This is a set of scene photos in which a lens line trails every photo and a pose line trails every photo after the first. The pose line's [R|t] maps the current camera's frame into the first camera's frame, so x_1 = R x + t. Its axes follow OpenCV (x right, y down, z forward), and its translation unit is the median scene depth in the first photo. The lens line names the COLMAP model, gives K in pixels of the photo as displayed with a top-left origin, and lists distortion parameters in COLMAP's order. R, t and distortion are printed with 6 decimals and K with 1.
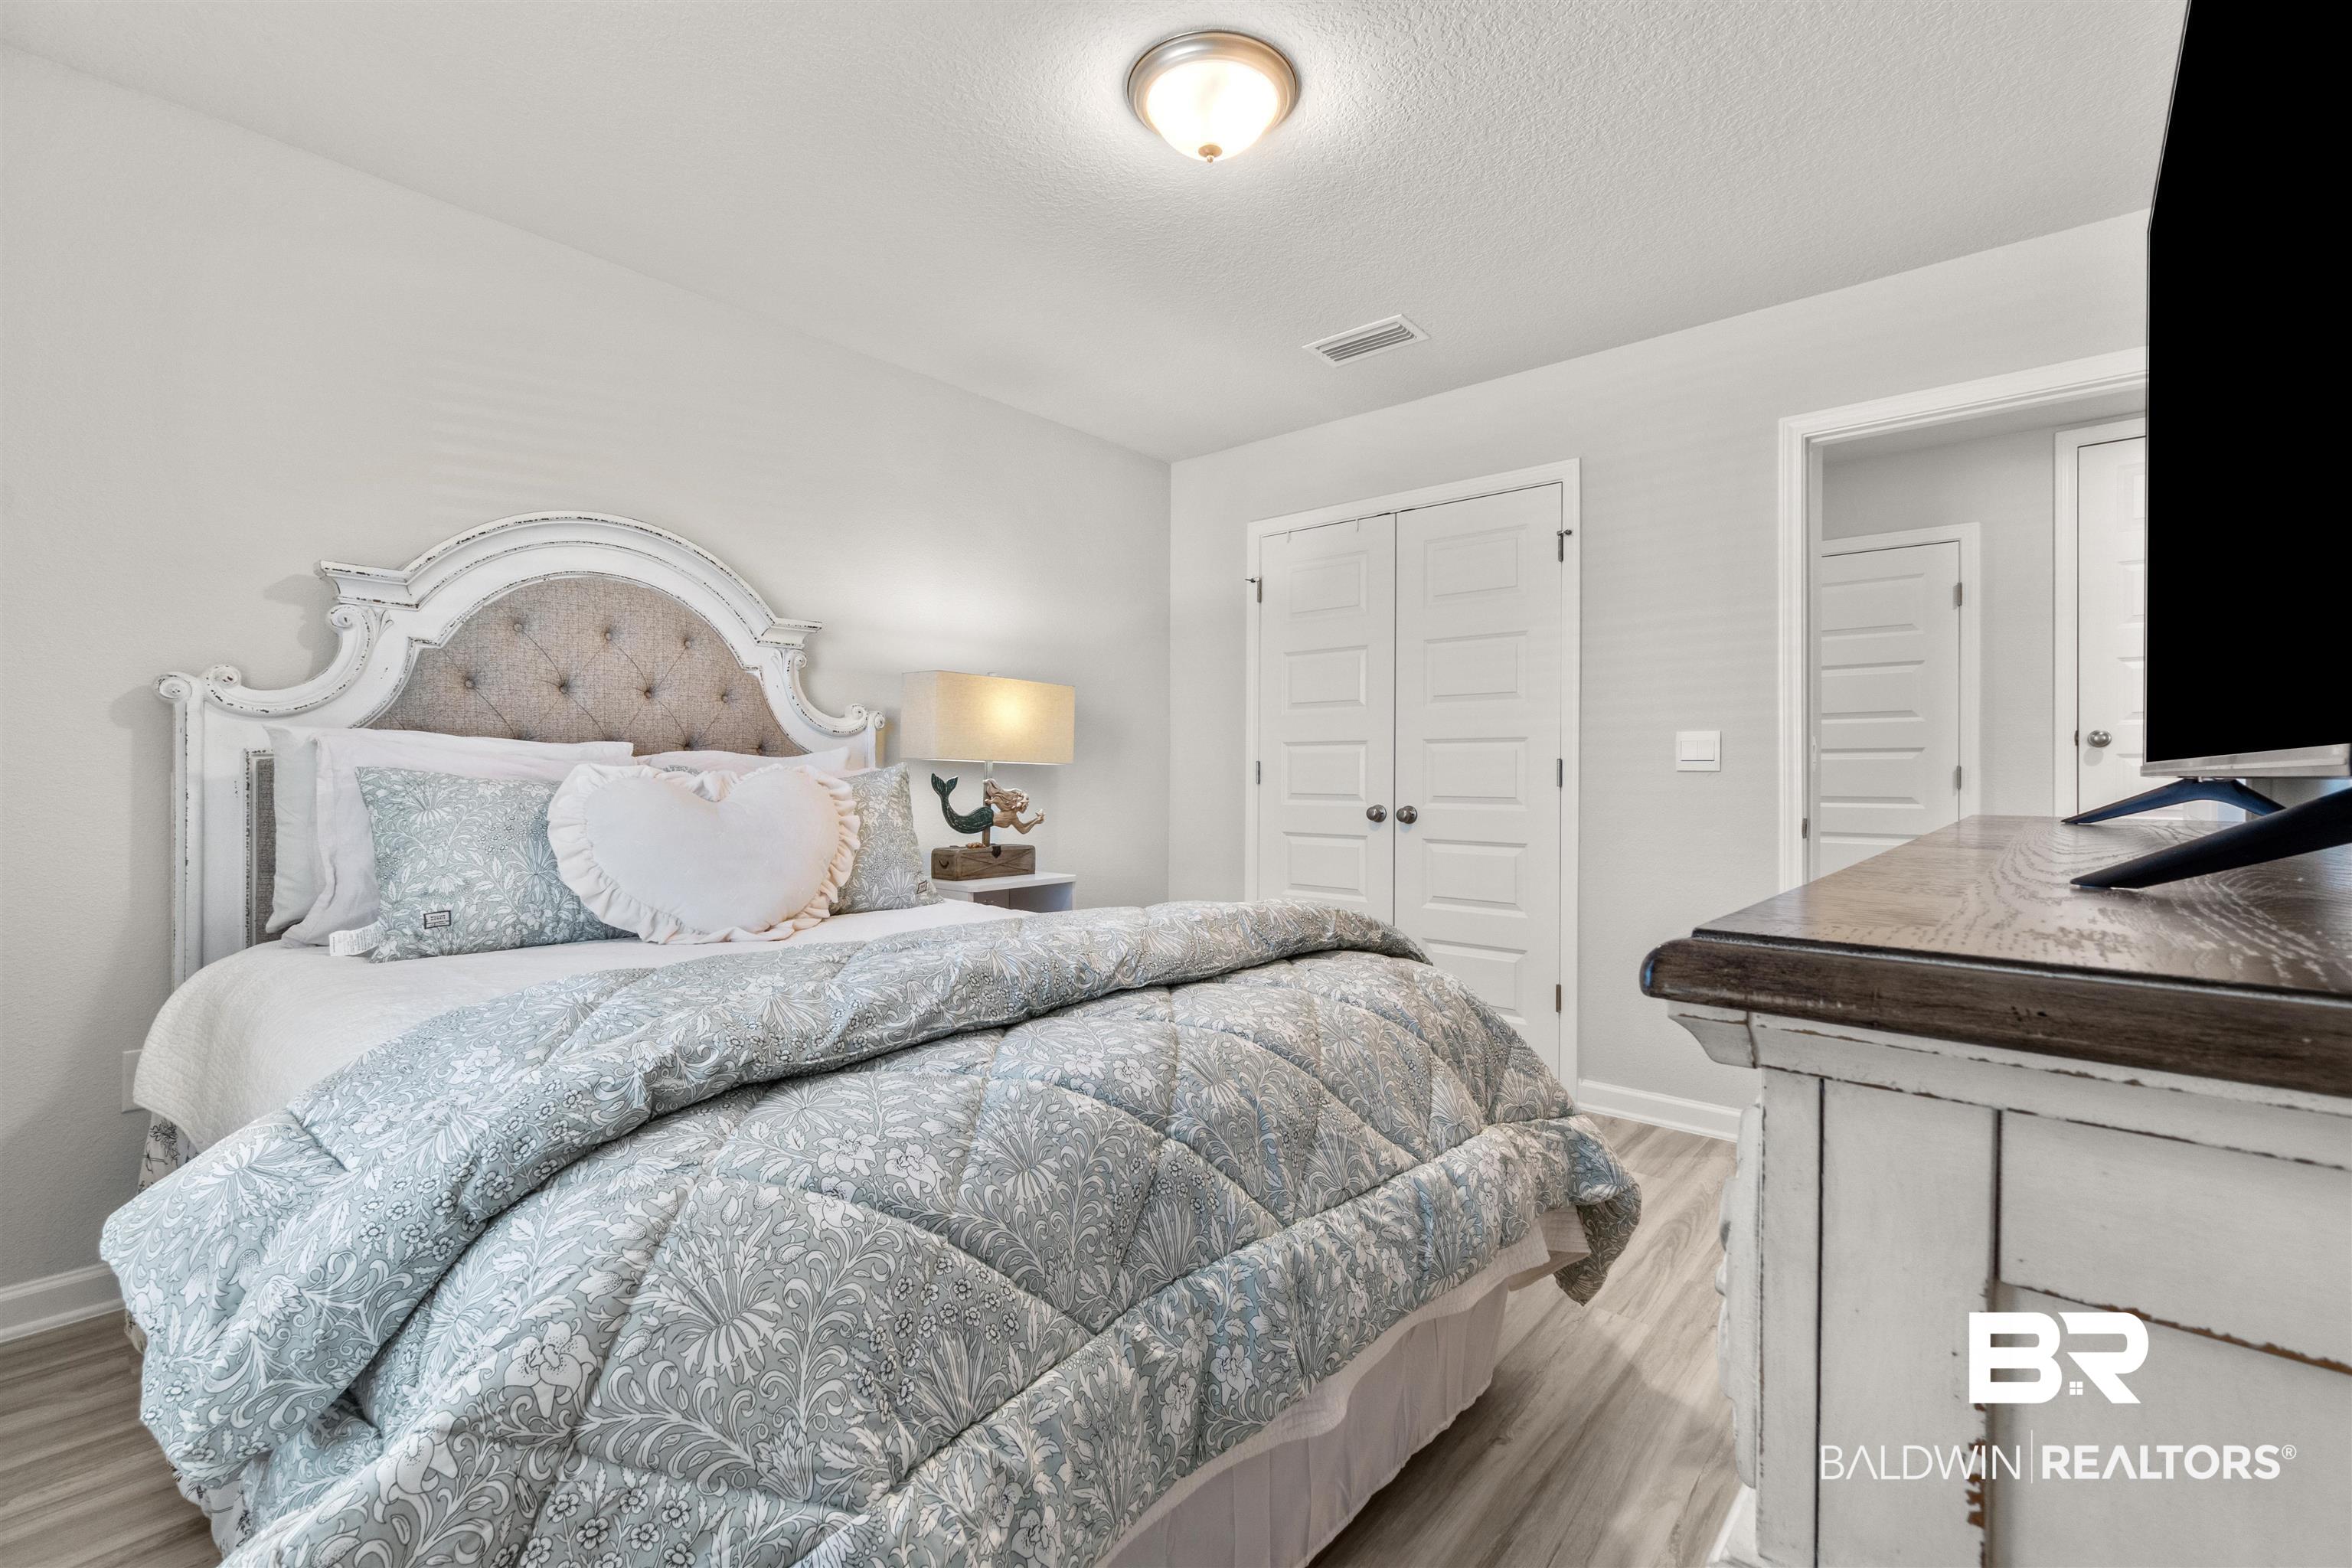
lens RADIAL K [[1014.9, 0, 1166.4], [0, 1014.9, 784.2], [0, 0, 1]] dist [-0.003458, -0.000236]
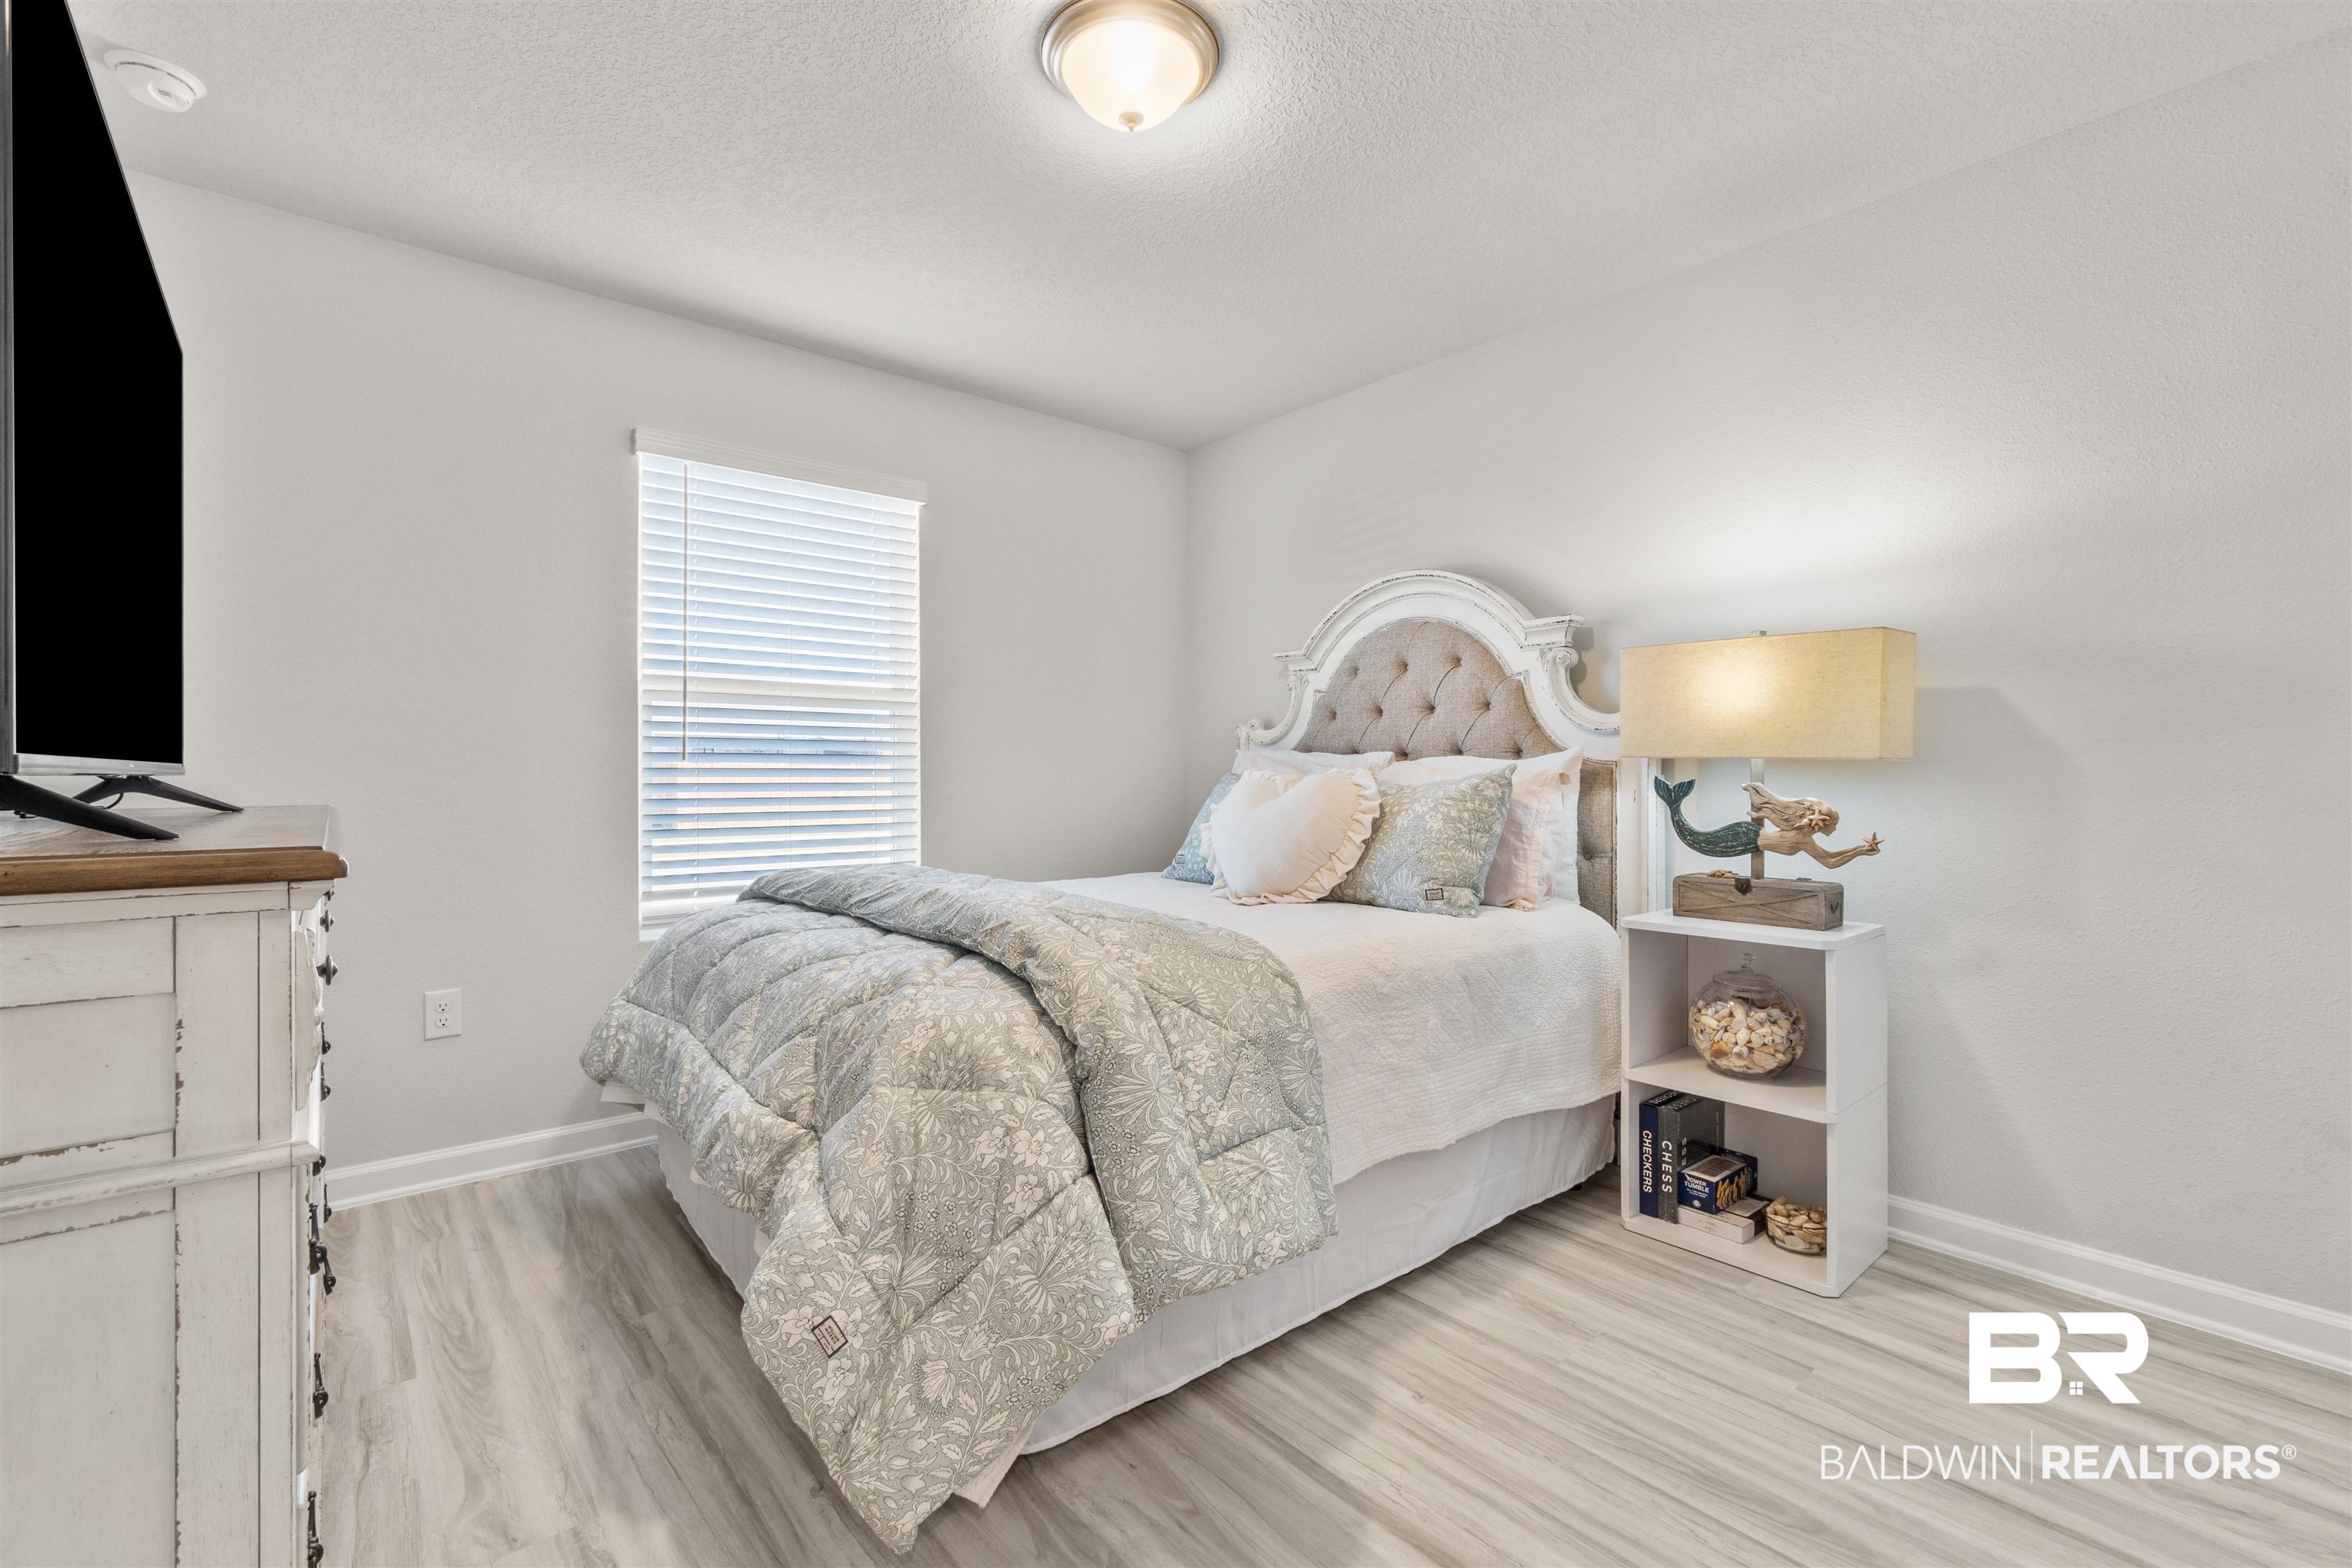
lens RADIAL K [[1014.9, 0, 1166.4], [0, 1014.9, 784.2], [0, 0, 1]] dist [-0.003458, -0.000236]
pose [[-0.185020, 0.000034, -0.982735, 0.608110], [-0.009293, 0.999955, 0.001784, -0.001309], [0.982691, 0.009463, -0.185011, 0.761408]]
